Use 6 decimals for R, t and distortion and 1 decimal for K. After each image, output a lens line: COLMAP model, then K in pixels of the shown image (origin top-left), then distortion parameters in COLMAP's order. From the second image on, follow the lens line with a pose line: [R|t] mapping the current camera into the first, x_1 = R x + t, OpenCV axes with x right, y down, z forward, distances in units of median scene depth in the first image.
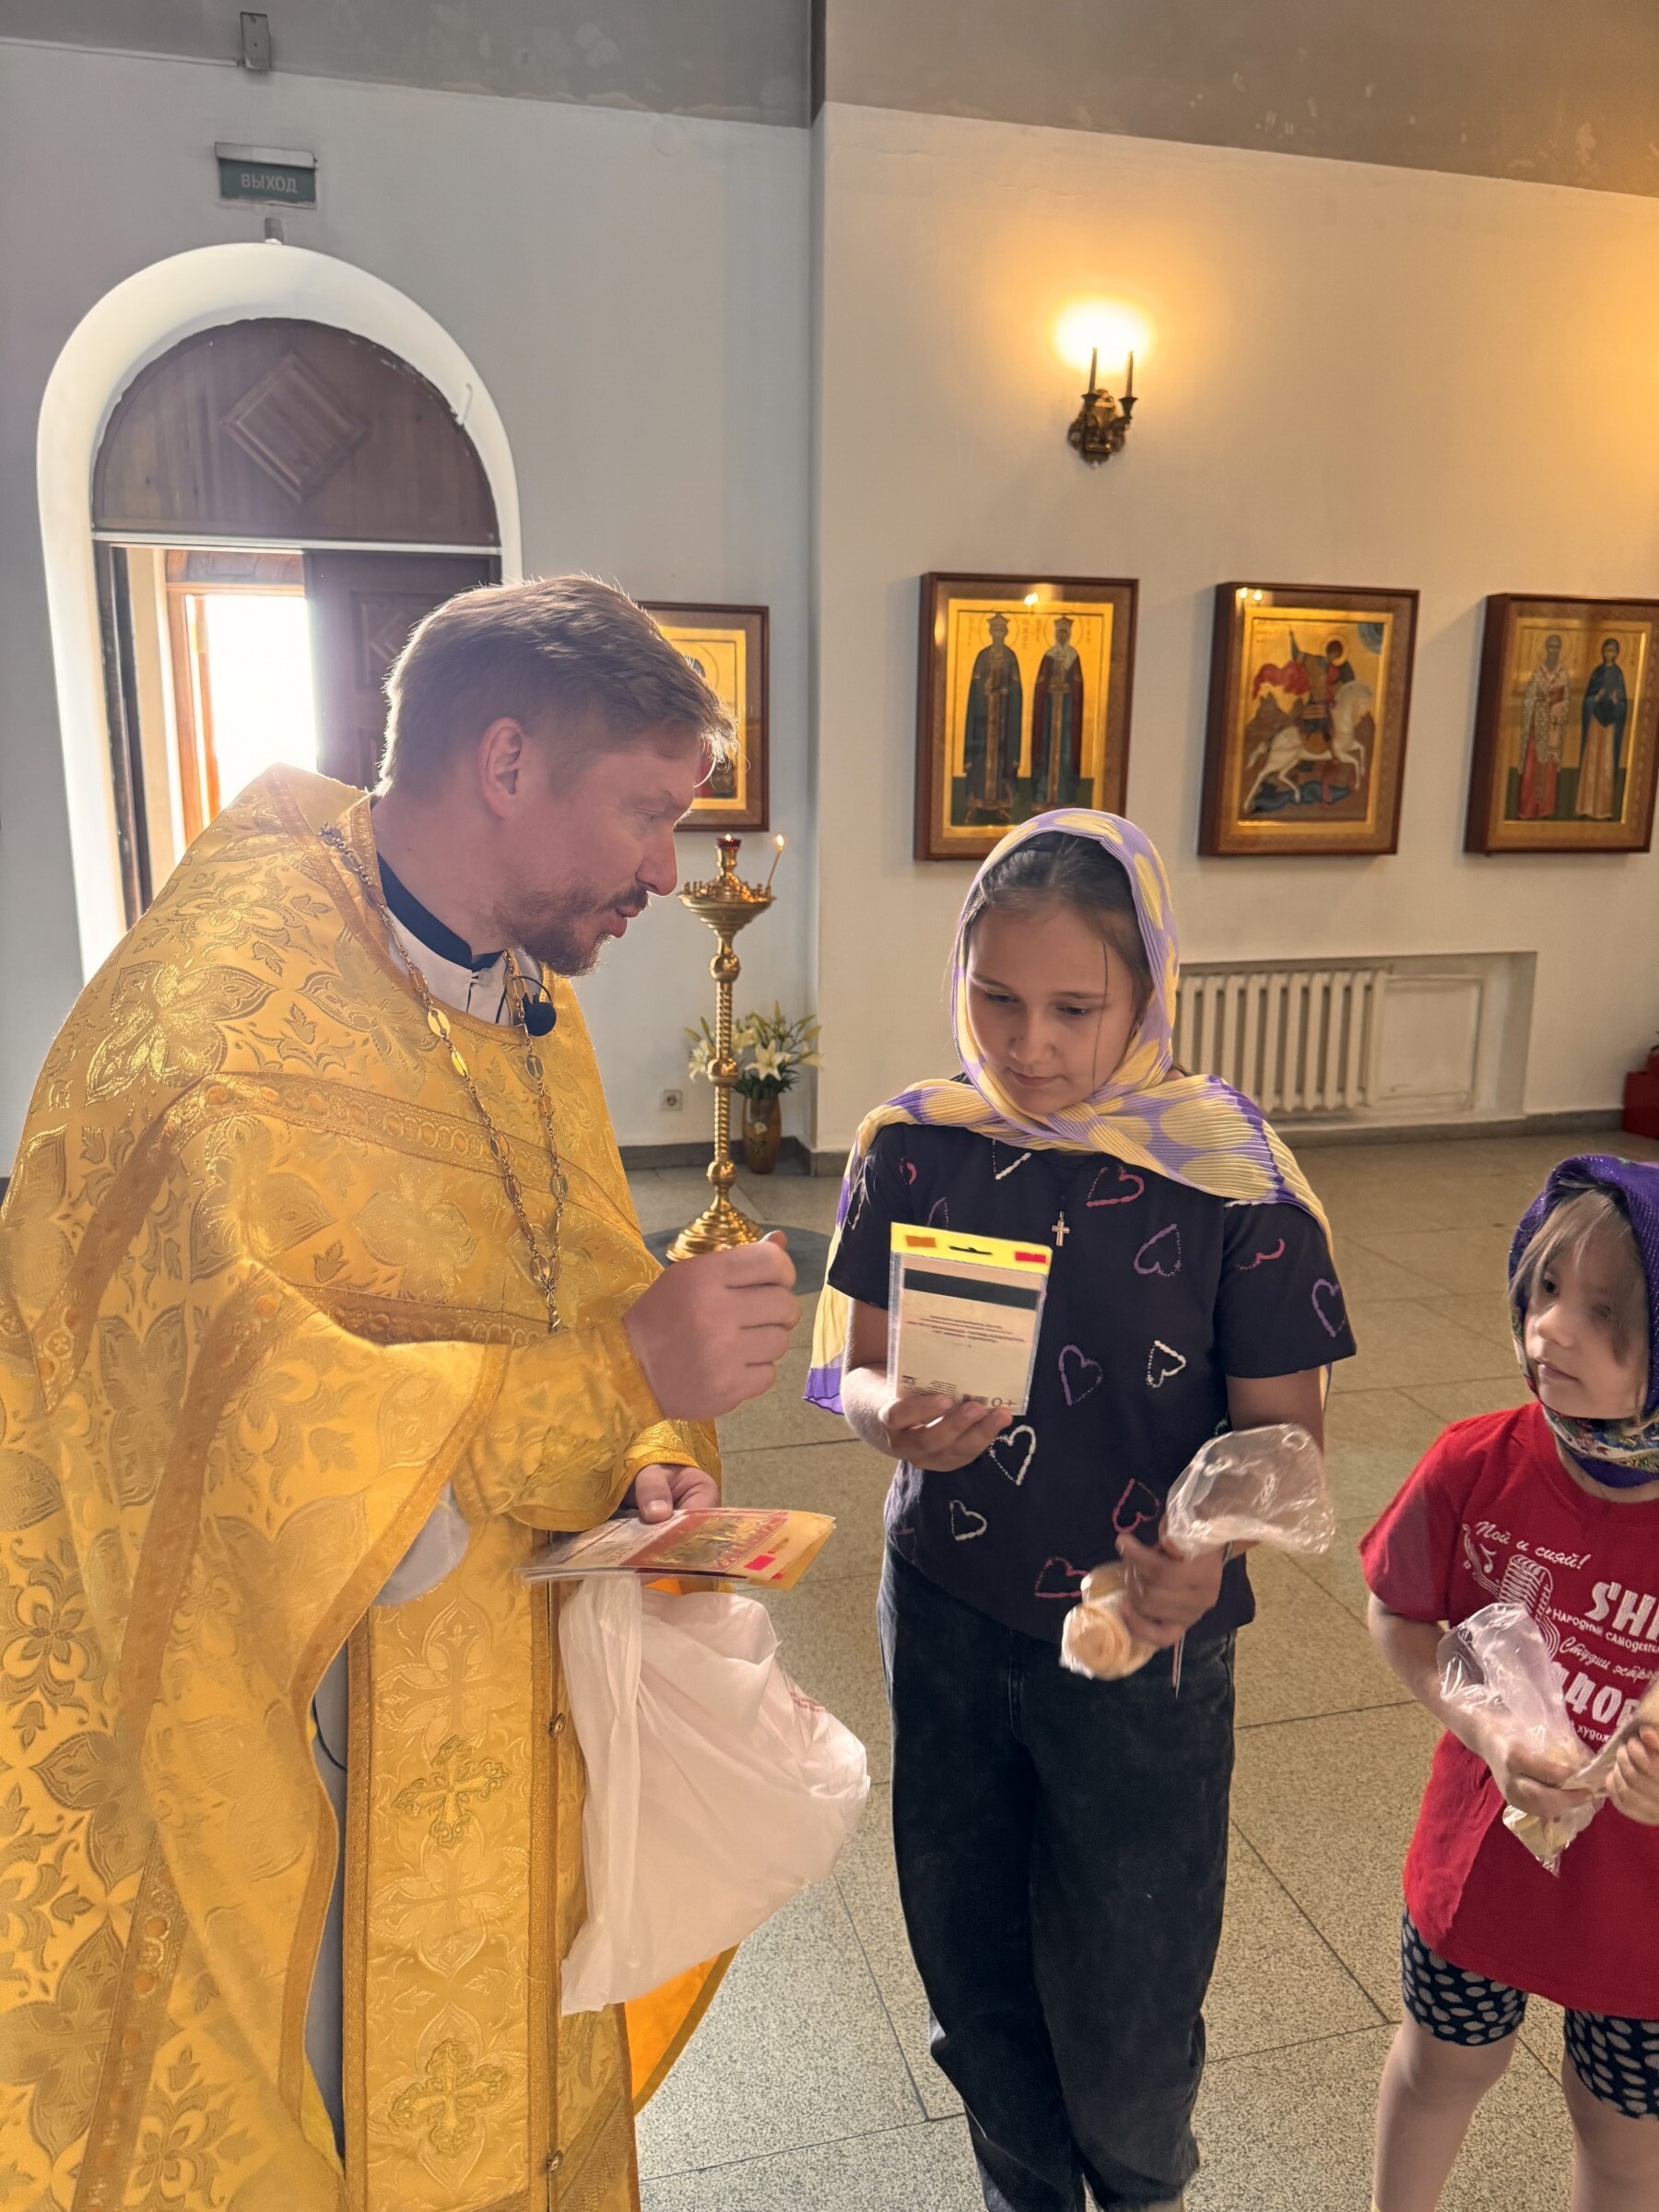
lens RADIAL K [[1579.4, 0, 844.2], [0, 1579.4, 1099.1], [0, 0, 1]] dist [0.030314, -0.029722]
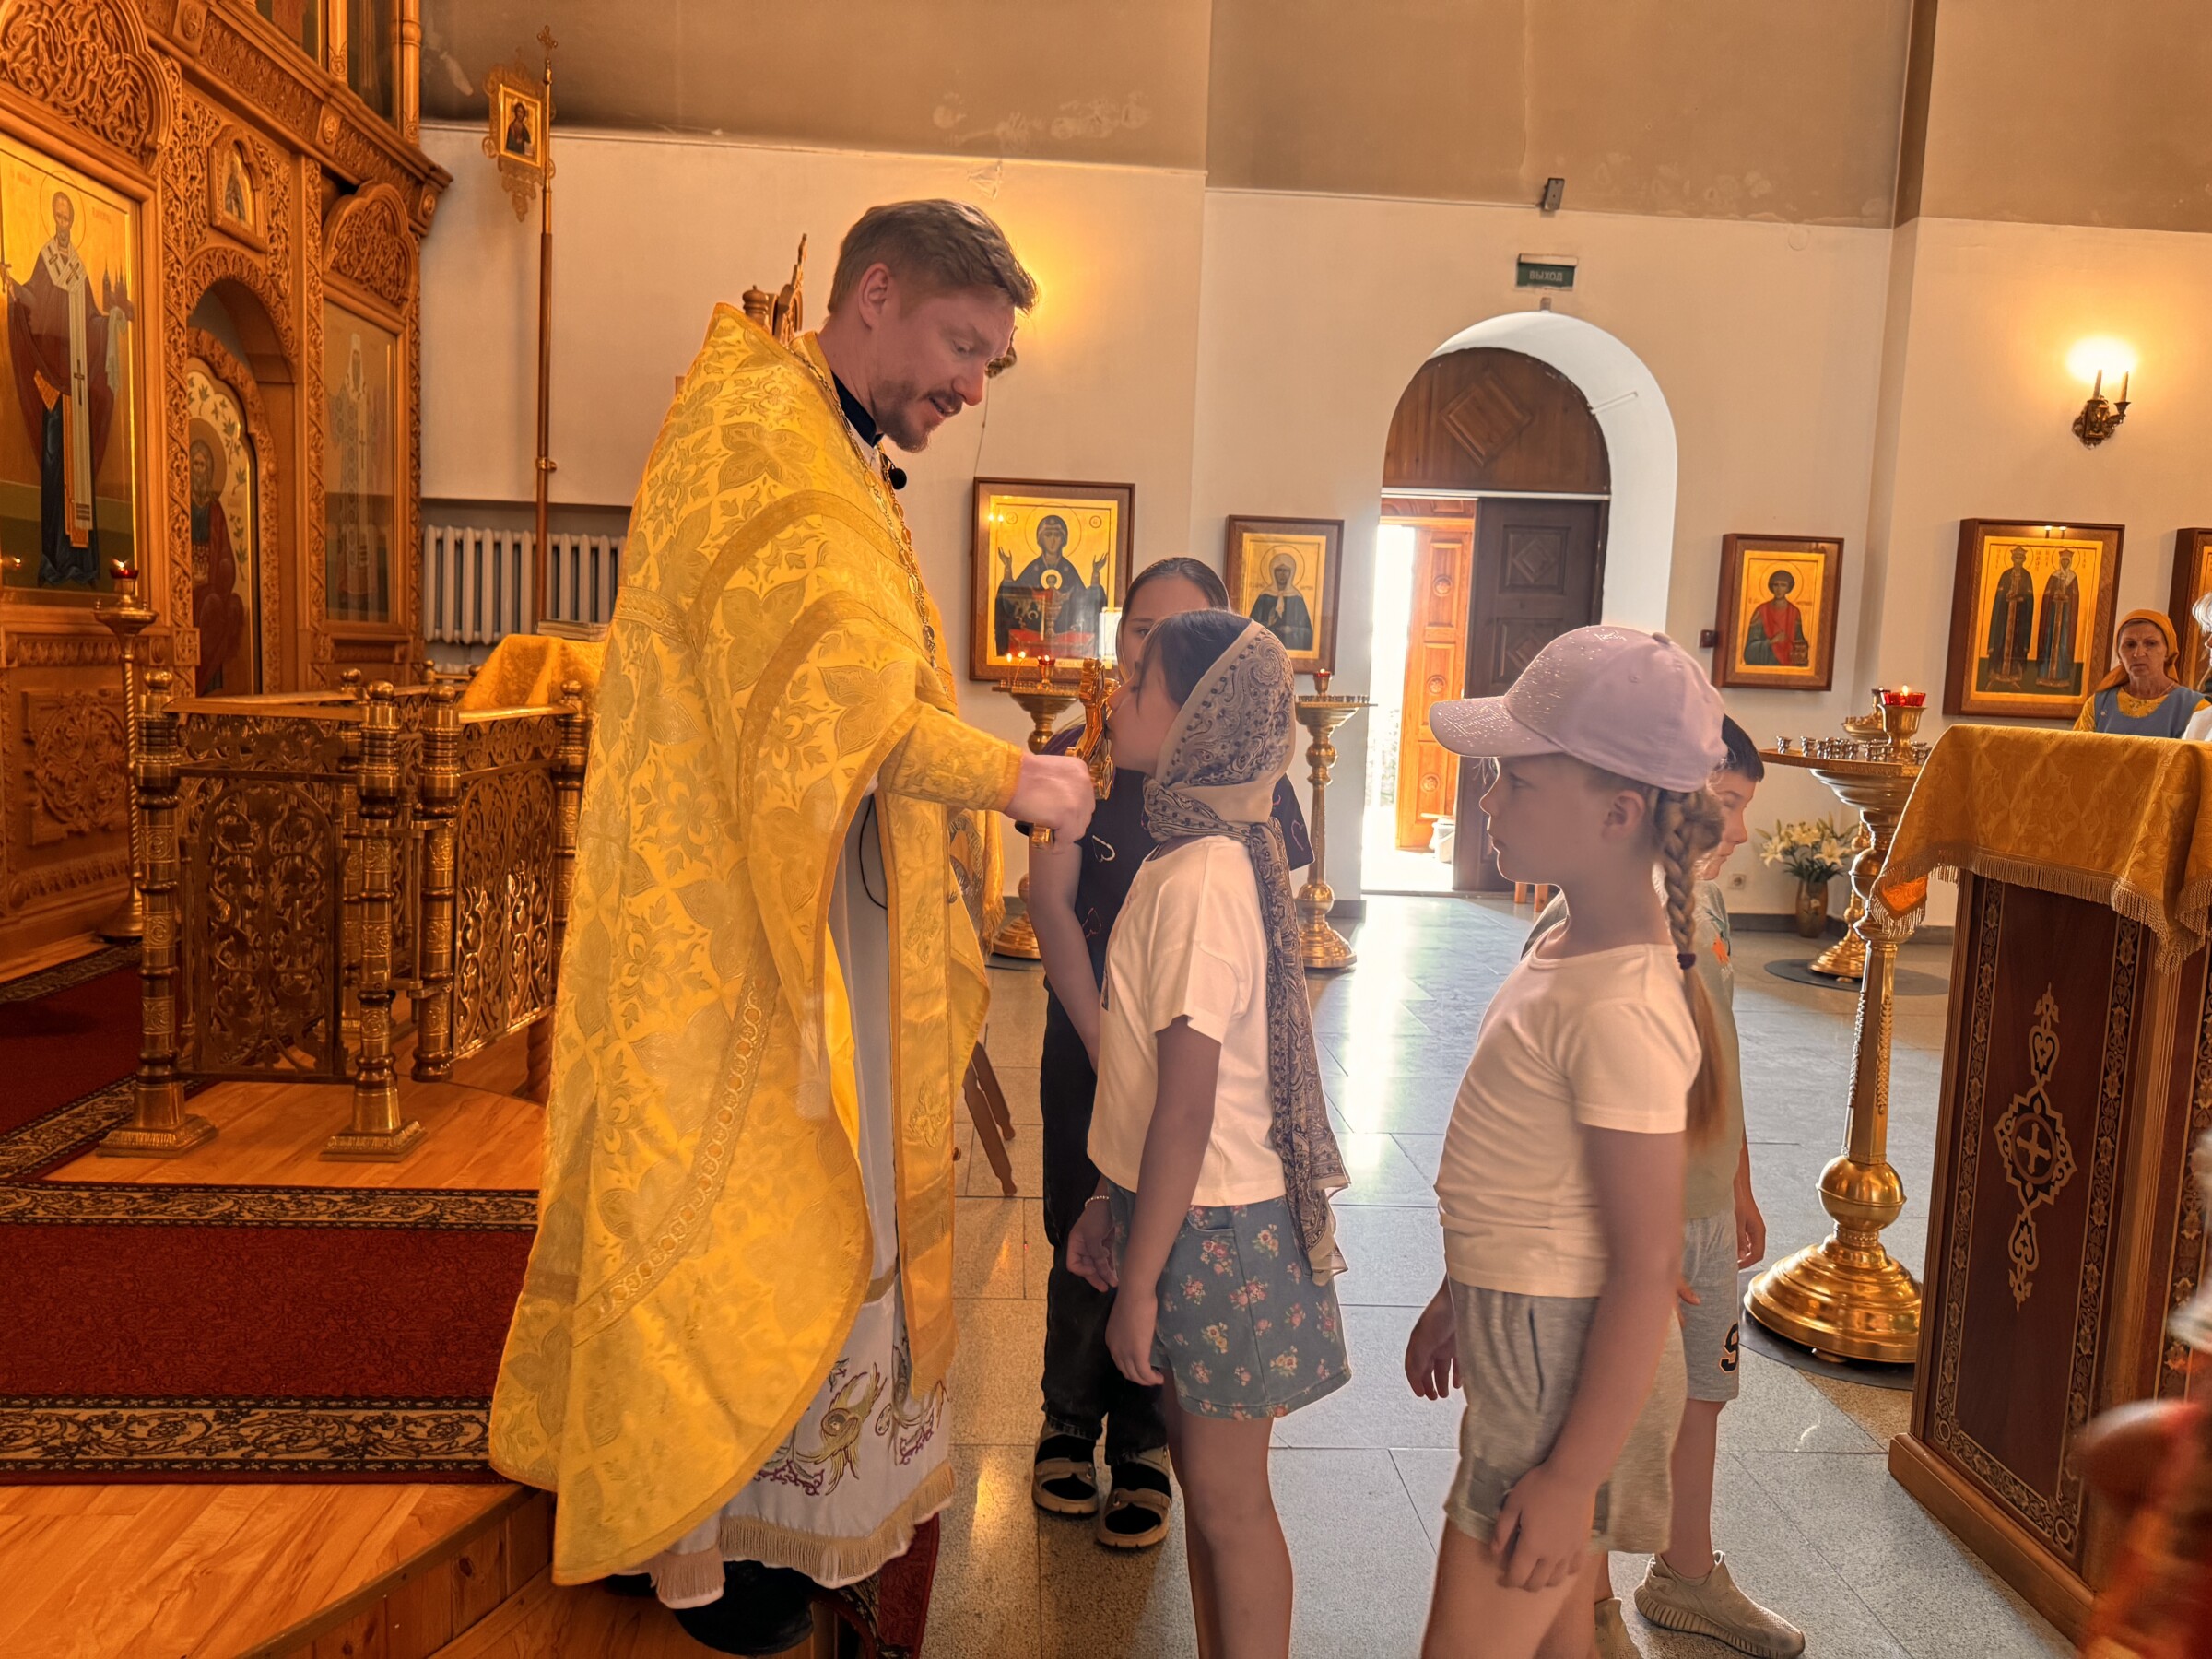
lens RADIAL K [[1579.4, 0, 1110.3], [0, 1579.4, 826.2], [0, 0, 1]] dist [0.030314, -0.029722]
pose [[0.980862, 0.052203, -0.187574, -0.417545], [-0.072033, 0.992326, -0.100505, 0.143545], [0.180888, 0.112093, 0.977095, -0.508849]]
